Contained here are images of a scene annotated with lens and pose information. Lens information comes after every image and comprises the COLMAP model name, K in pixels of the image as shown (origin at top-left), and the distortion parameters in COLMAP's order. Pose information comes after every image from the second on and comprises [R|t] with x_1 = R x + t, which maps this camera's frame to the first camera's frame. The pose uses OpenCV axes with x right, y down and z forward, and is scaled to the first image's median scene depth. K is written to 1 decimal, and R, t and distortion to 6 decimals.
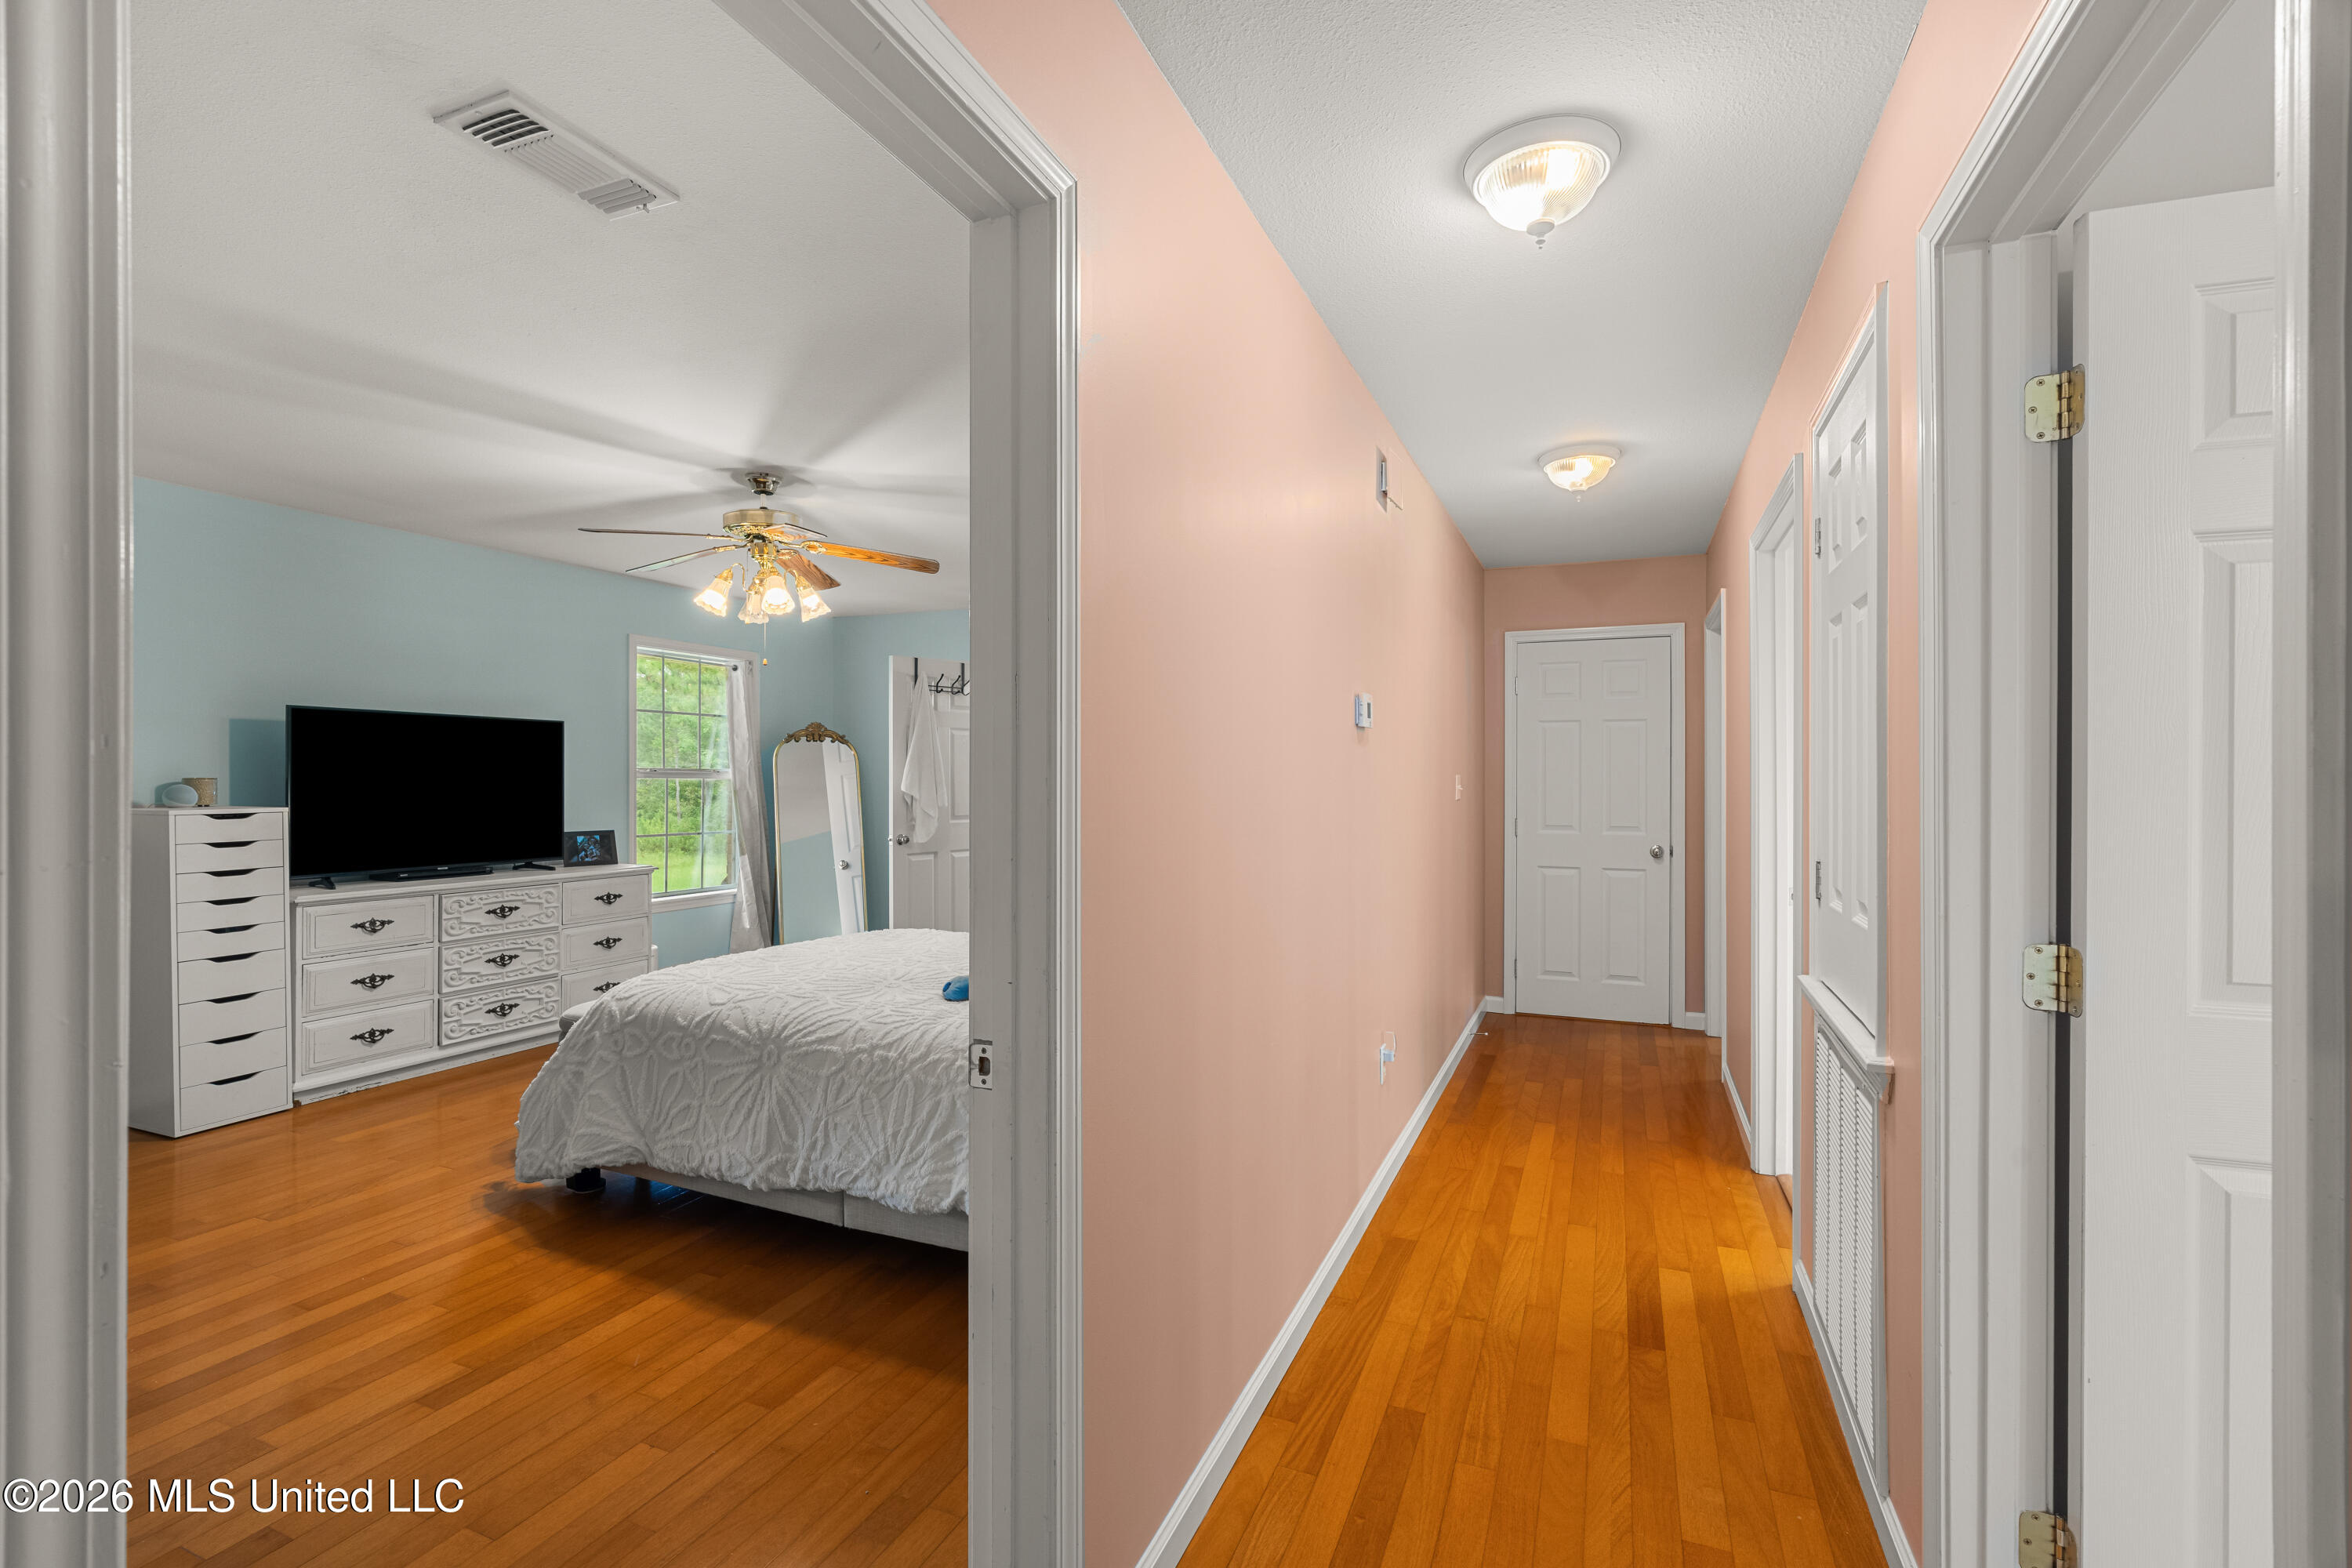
lens RADIAL K [[1055.1, 0, 1166.8], [0, 1055.1, 777.1], [0, 0, 1]] dist [-0.007500, 0.002274]
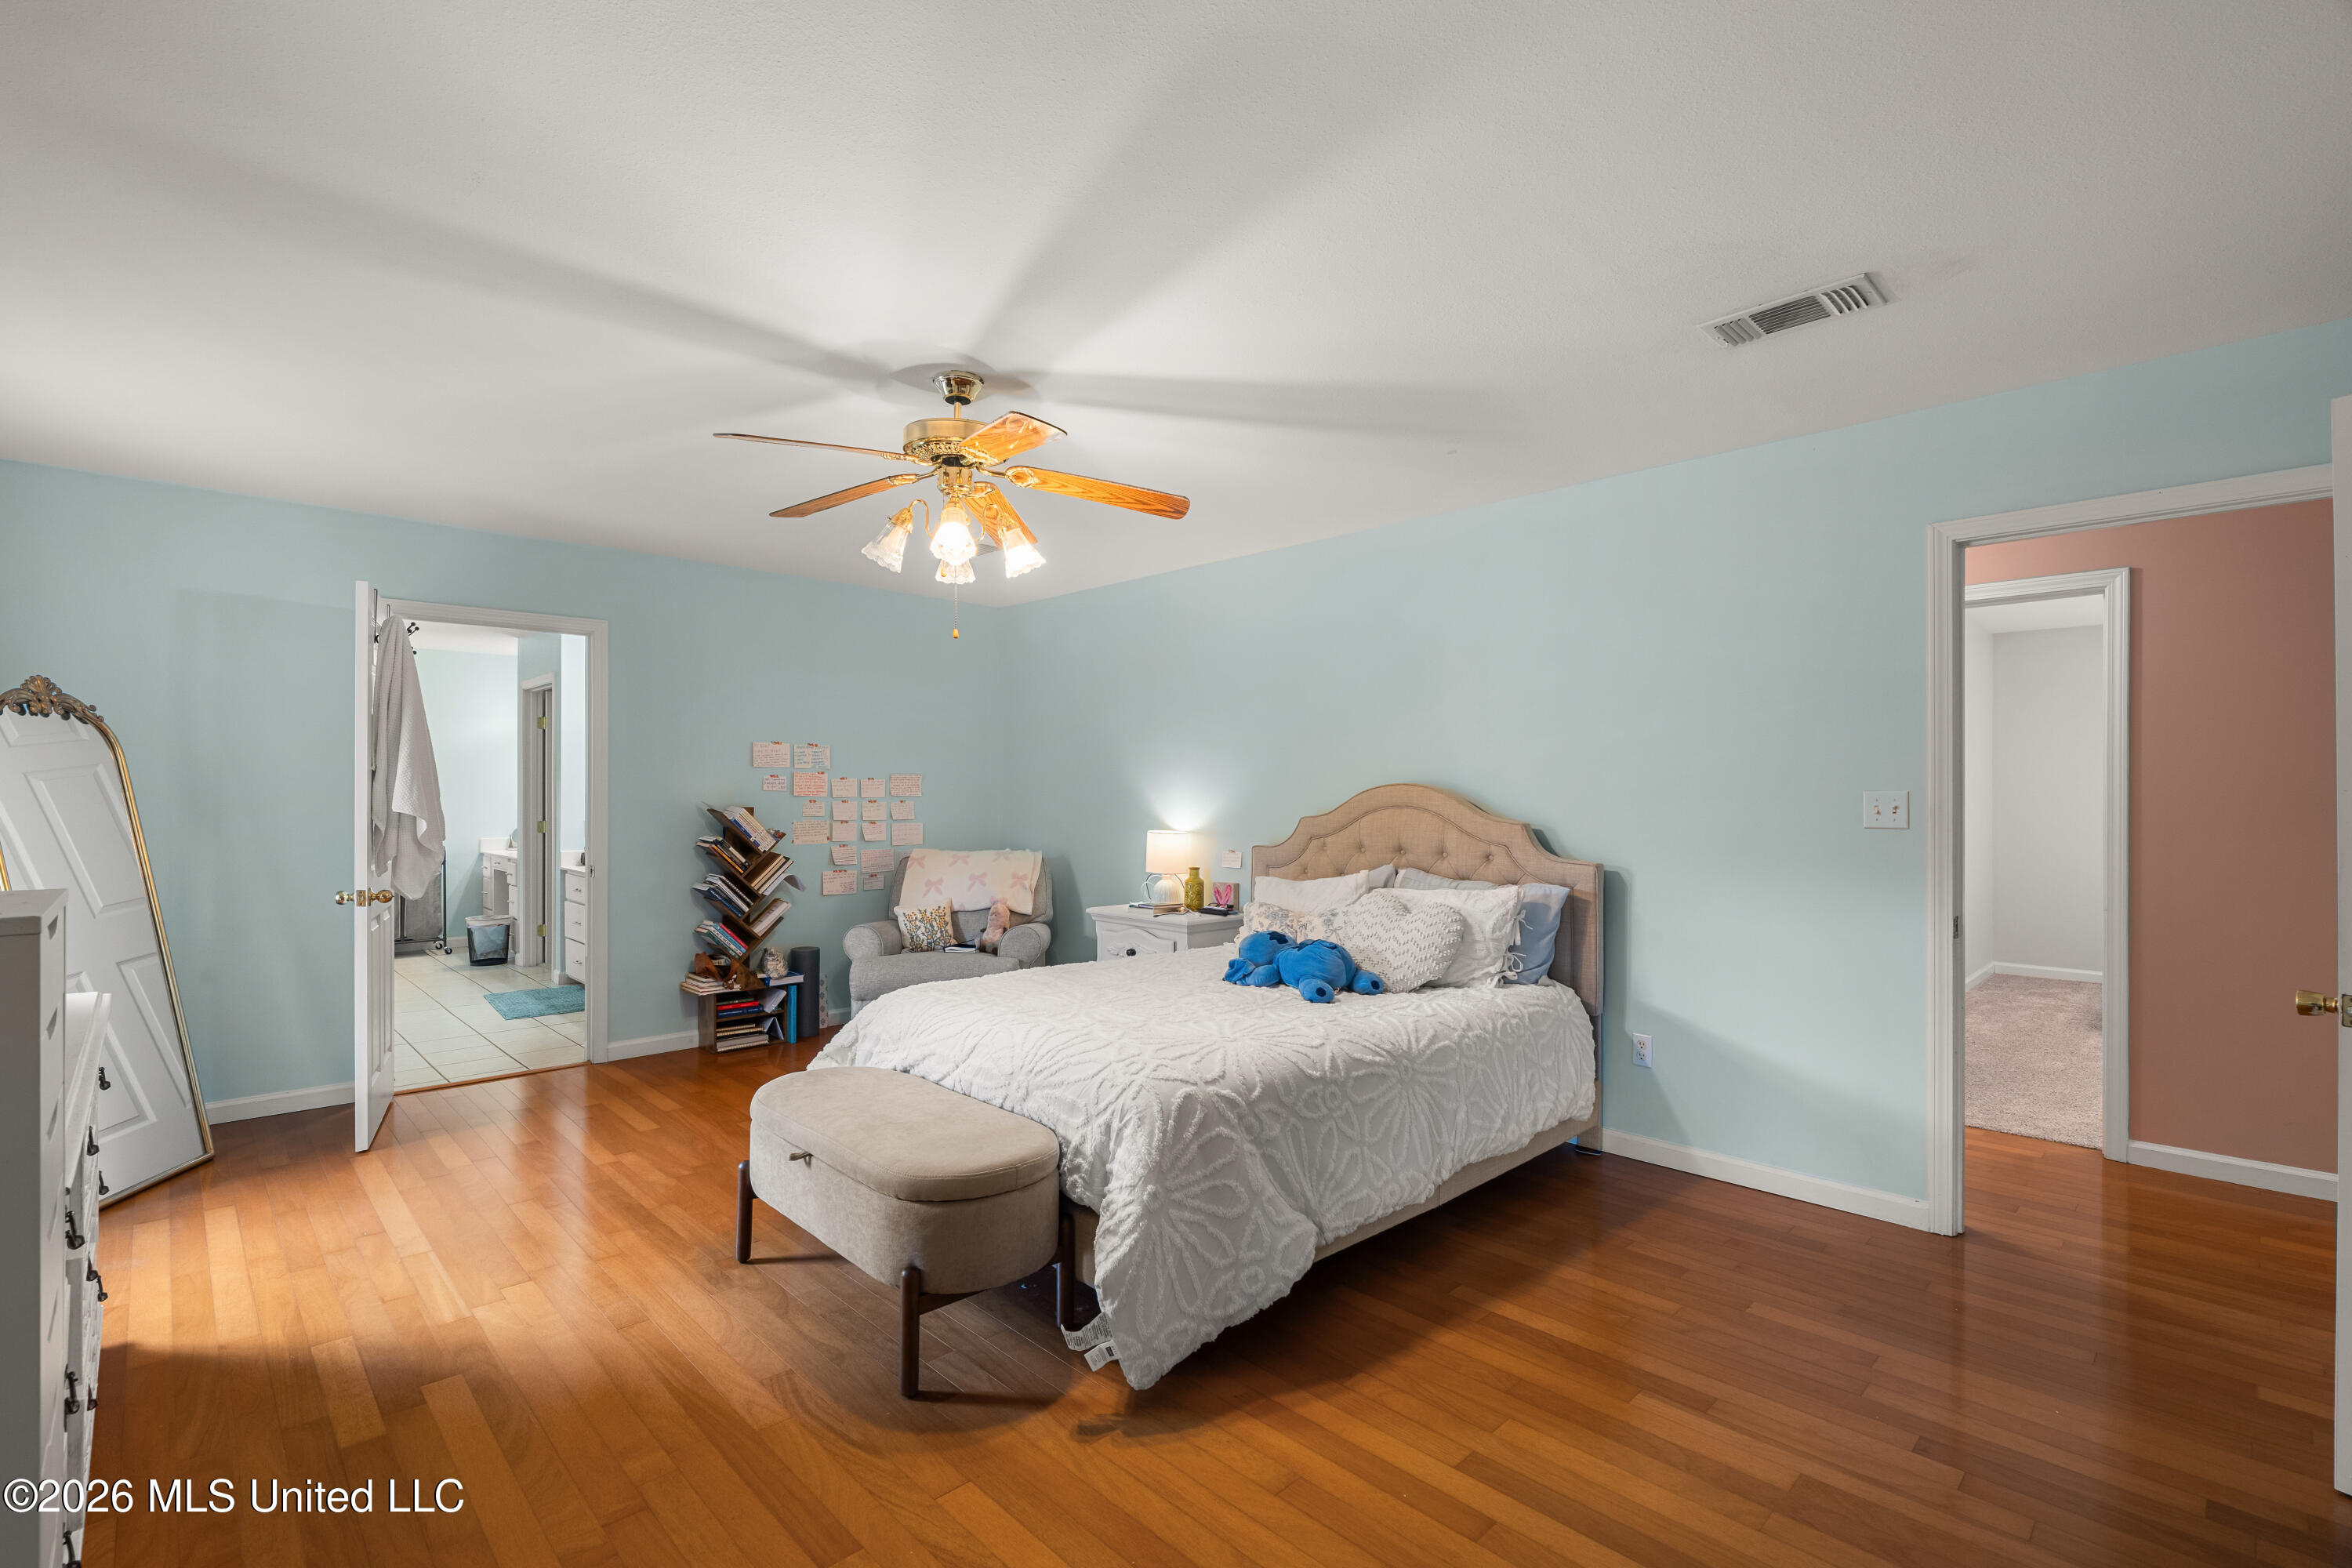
lens RADIAL K [[1055.1, 0, 1162.4], [0, 1055.1, 798.4], [0, 0, 1]] dist [-0.007500, 0.002274]
pose [[0.392397, -0.004512, 0.919785, -1.040240], [-0.003656, 0.999972, 0.006465, -0.001494], [-0.919789, -0.005899, 0.392369, 0.611196]]
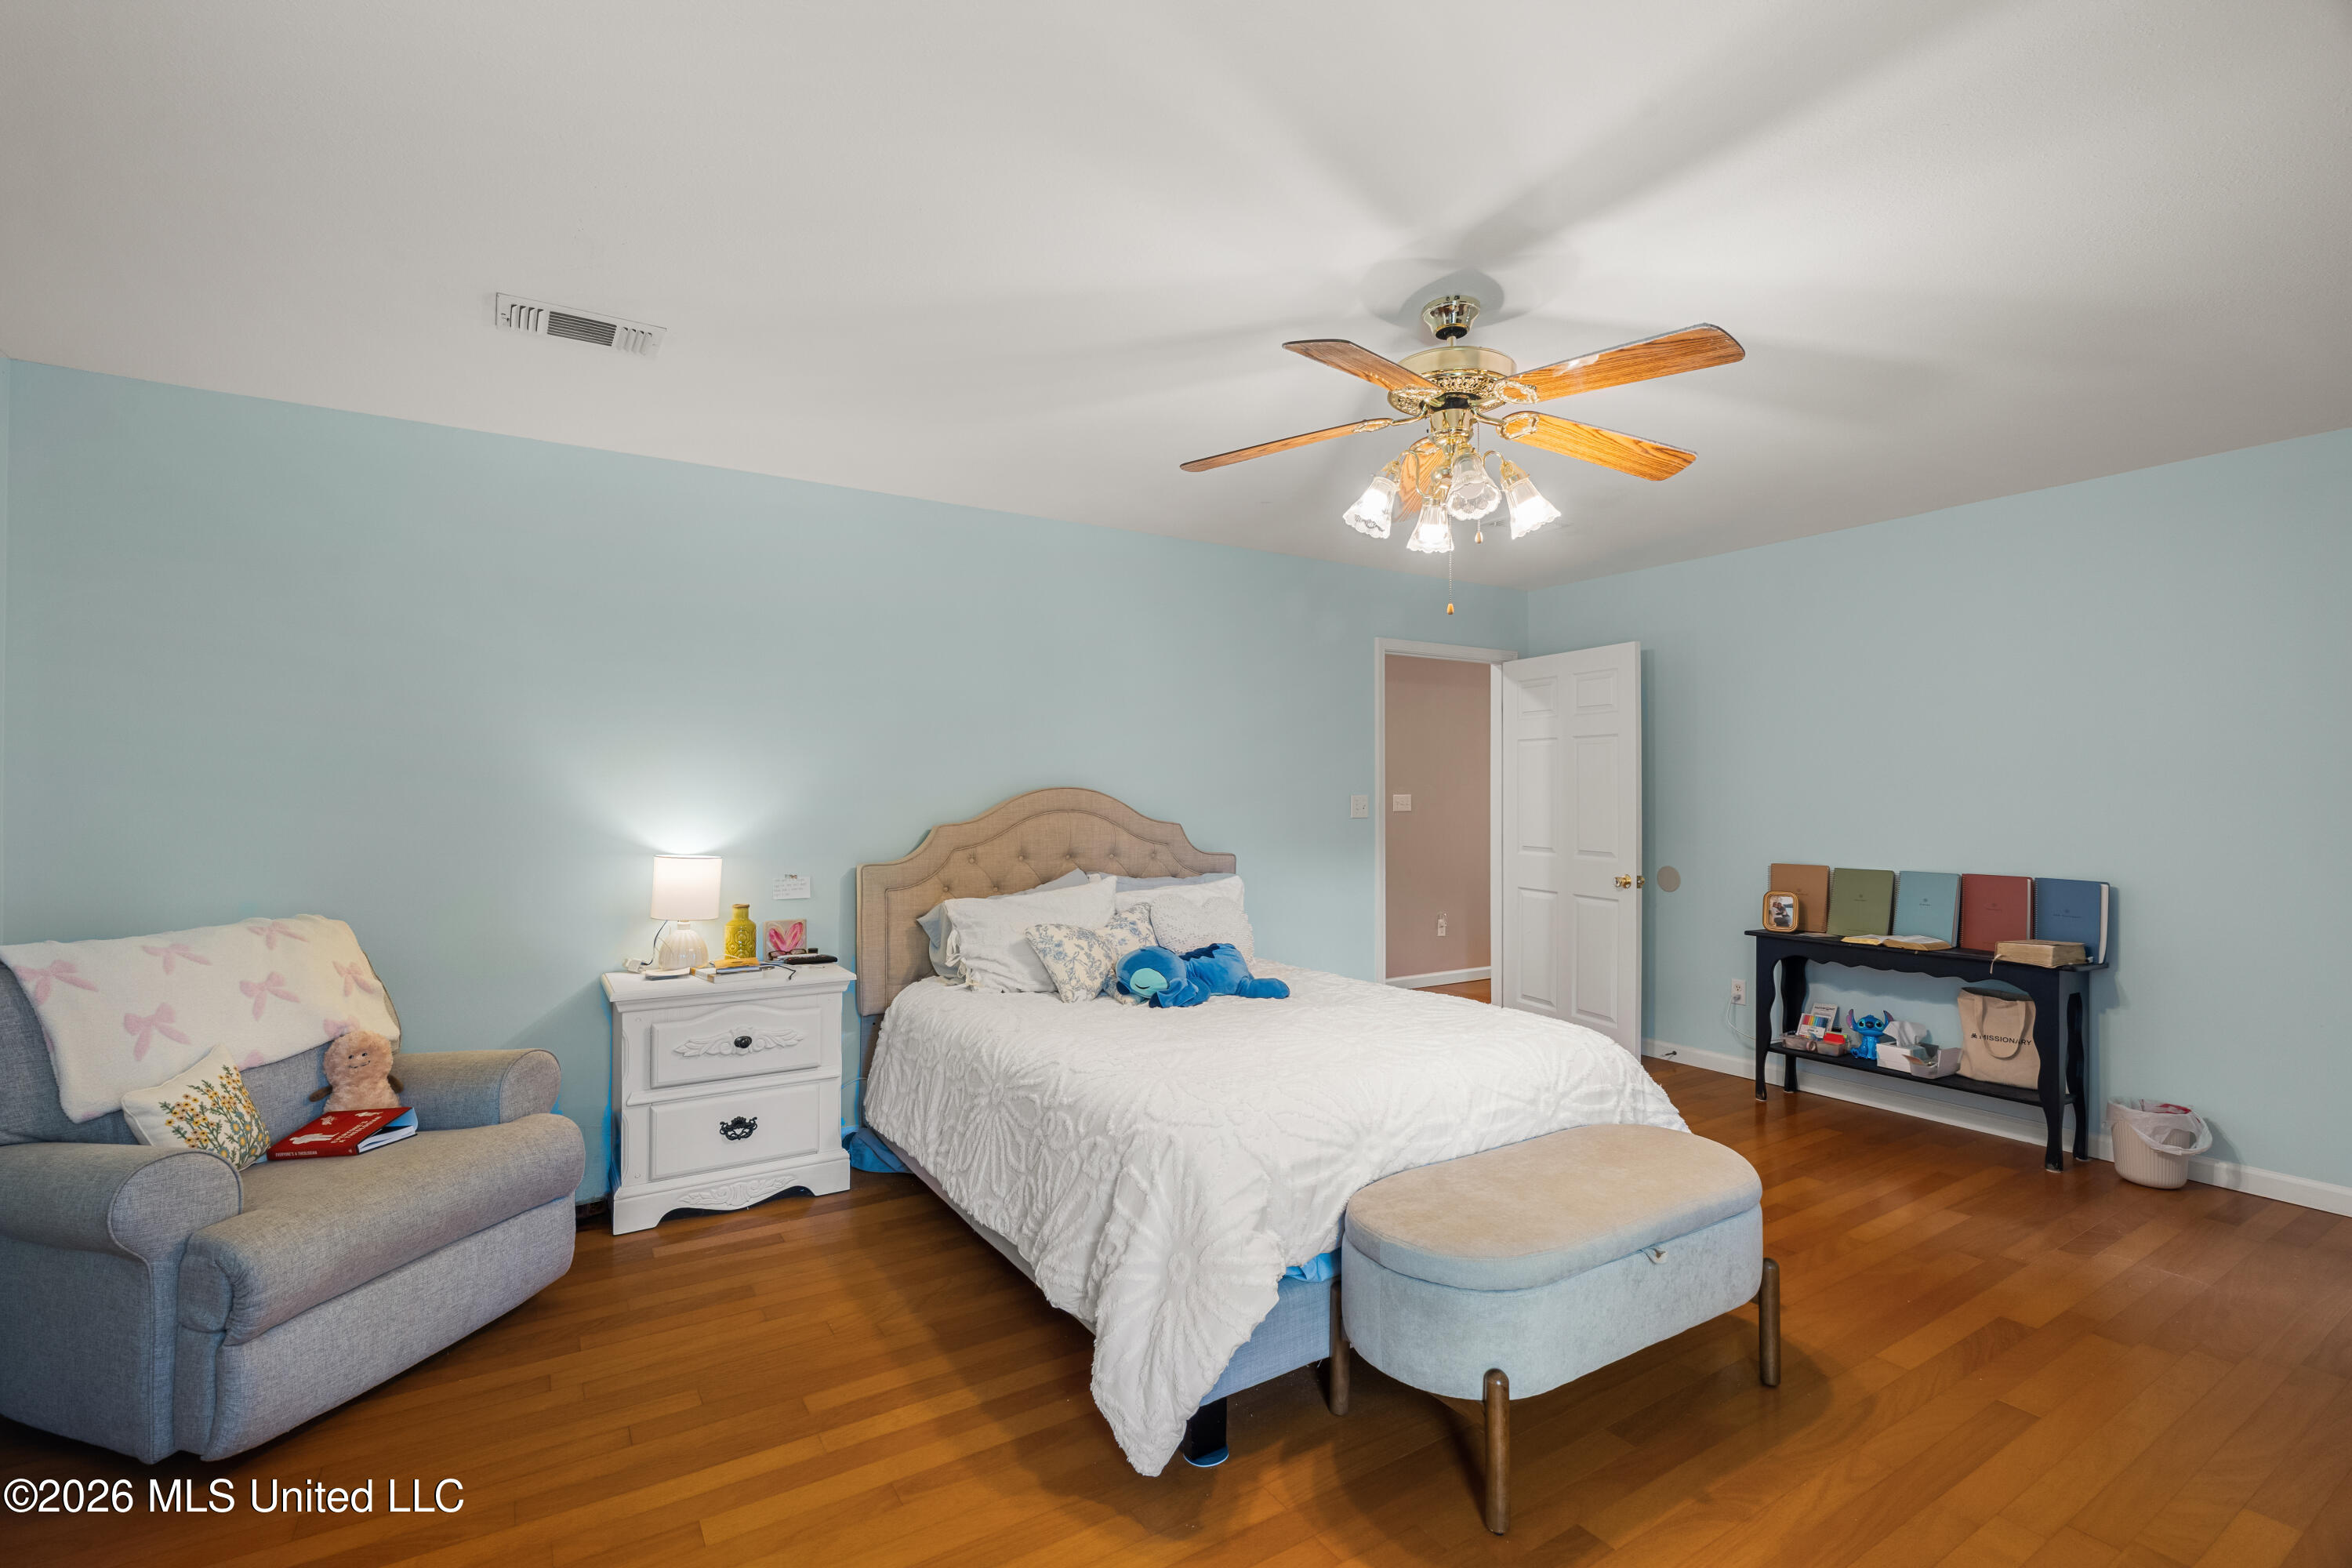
lens RADIAL K [[1055.1, 0, 1177.6], [0, 1055.1, 785.7], [0, 0, 1]] dist [-0.007500, 0.002274]
pose [[-0.831420, 0.001945, 0.555641, -0.616179], [-0.004125, 0.999945, -0.009672, -0.002054], [-0.555629, -0.010334, -0.831366, 1.662866]]
